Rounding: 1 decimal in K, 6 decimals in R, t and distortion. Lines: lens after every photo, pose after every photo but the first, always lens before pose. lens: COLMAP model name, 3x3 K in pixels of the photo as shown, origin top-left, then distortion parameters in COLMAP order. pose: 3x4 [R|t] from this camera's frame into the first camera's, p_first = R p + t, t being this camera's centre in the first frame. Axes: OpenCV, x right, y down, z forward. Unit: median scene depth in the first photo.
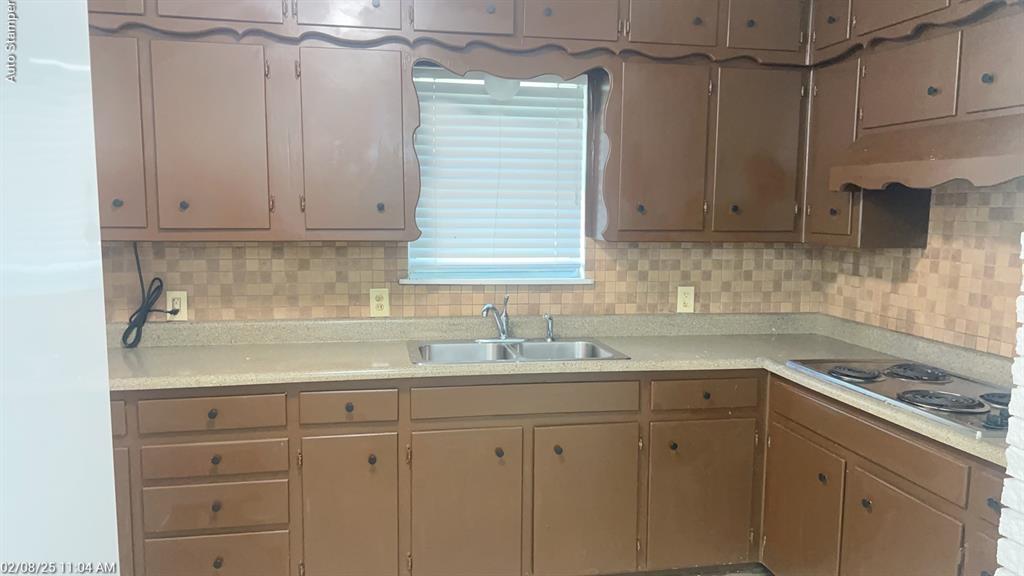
lens RADIAL K [[731.2, 0, 512.6], [0, 731.2, 293.0], [0, 0, 1]] dist [0.020725, -0.036861]
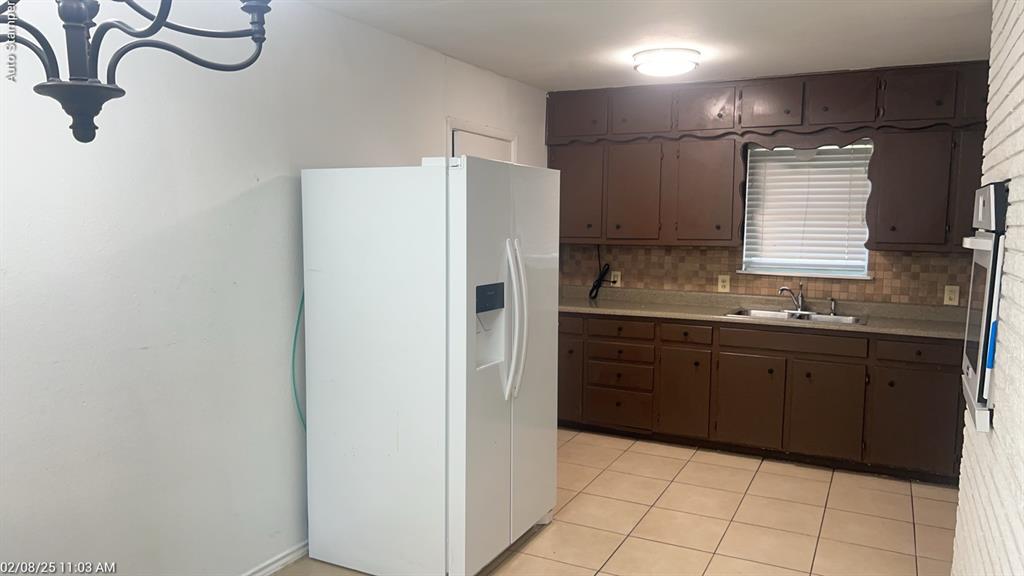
lens RADIAL K [[731.2, 0, 512.6], [0, 731.2, 293.0], [0, 0, 1]] dist [0.020725, -0.036861]
pose [[0.790091, 0.058401, -0.610202, 0.466448], [-0.068805, 0.997610, 0.006390, 0.057540], [0.609116, 0.036937, 0.792220, -0.630434]]
